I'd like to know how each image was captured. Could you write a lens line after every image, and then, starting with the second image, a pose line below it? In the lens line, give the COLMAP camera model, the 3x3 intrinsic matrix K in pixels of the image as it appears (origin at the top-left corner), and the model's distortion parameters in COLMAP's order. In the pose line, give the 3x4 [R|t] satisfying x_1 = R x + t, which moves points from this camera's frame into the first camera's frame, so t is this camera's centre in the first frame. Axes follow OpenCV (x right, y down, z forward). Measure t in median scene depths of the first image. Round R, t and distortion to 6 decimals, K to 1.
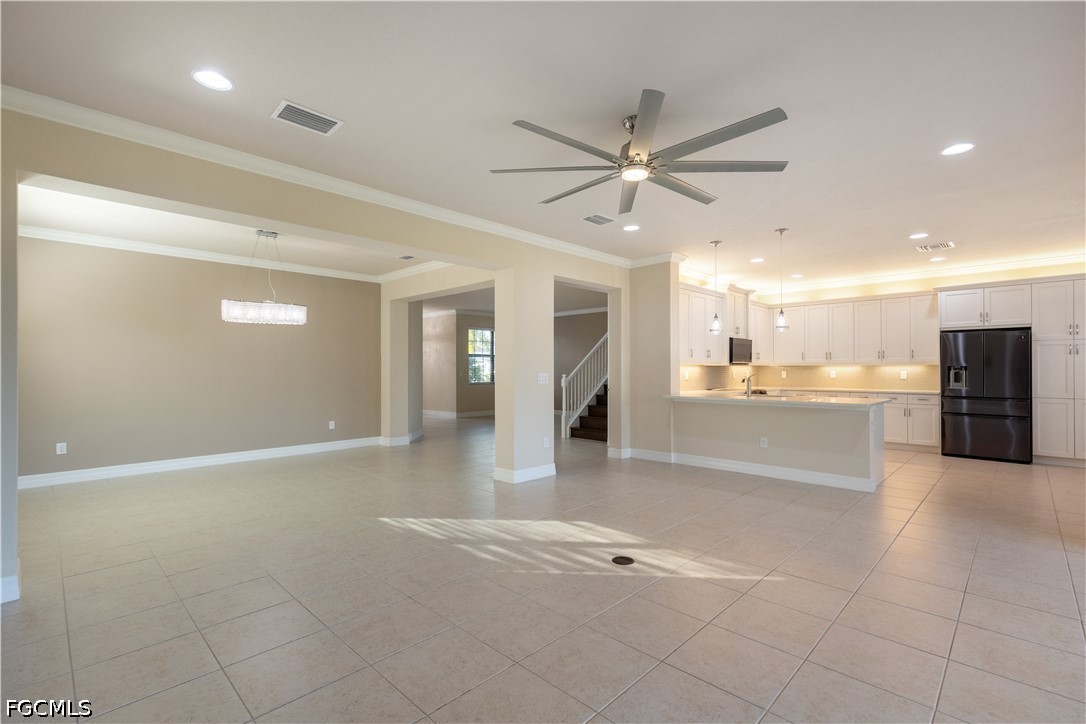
lens RADIAL K [[490.4, 0, 551.4], [0, 490.4, 365.7], [0, 0, 1]] dist [0.008936, -0.000117]
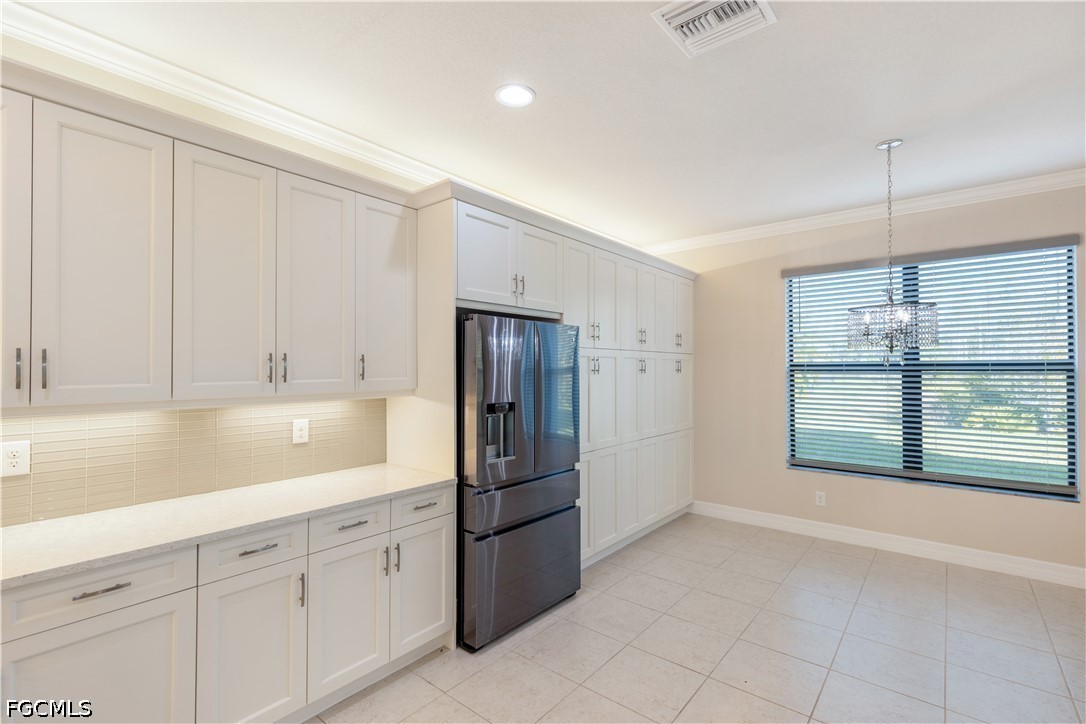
lens RADIAL K [[490.4, 0, 551.4], [0, 490.4, 365.7], [0, 0, 1]] dist [0.008936, -0.000117]
pose [[-0.063328, 0.008868, 0.997953, 0.429244], [-0.004268, 0.999949, -0.009156, -0.024507], [-0.997984, -0.004839, -0.063287, 0.961701]]
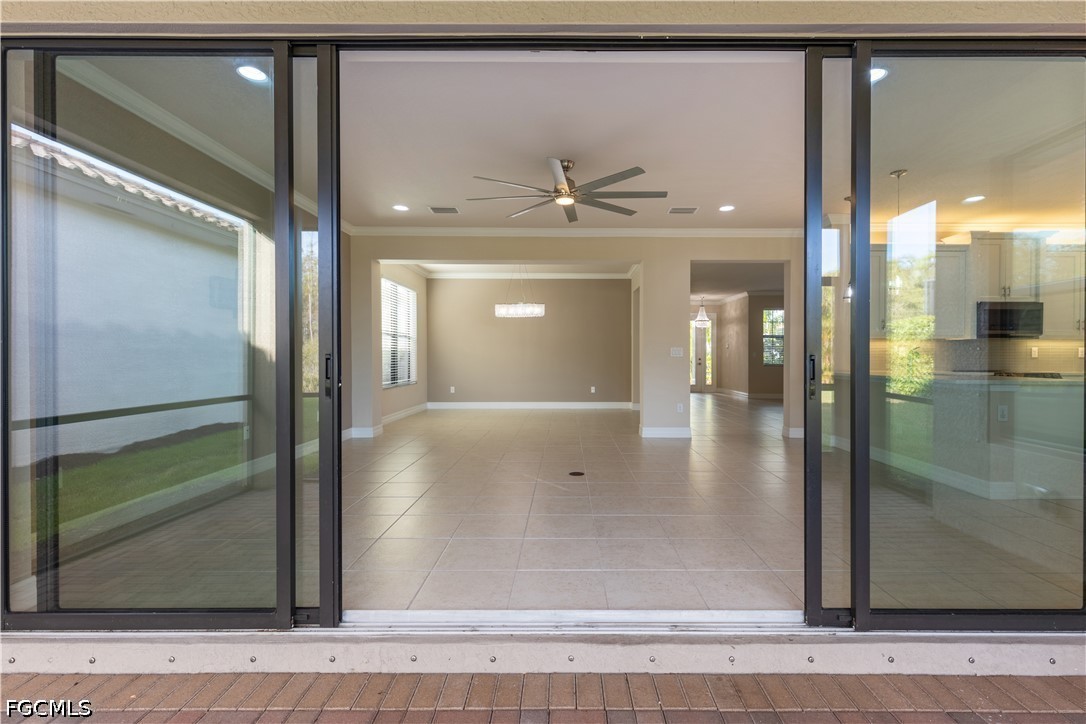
lens RADIAL K [[507.3, 0, 568.6], [0, 507.3, 357.5], [0, 0, 1]] dist [0.005686, -0.000073]
pose [[0.692026, 0.005298, -0.721853, 0.537542], [0.001196, 0.999963, 0.008485, 0.022799], [0.721871, -0.006735, 0.691995, -0.003358]]
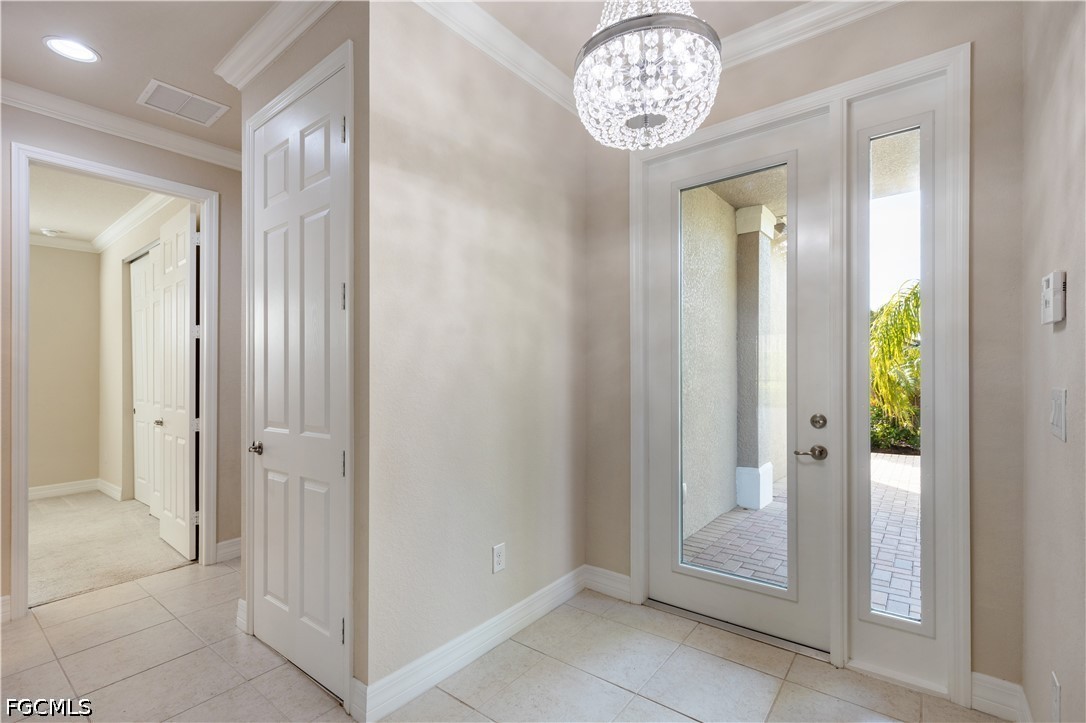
lens RADIAL K [[488.4, 0, 547.9], [0, 488.4, 376.9], [0, 0, 1]] dist [0.012455, 0.000105]
pose [[0.089542, 0.000653, -0.995983, -0.355223], [0.006823, 0.999976, 0.001269, 0.019337], [0.995960, -0.006909, 0.089535, 1.710897]]
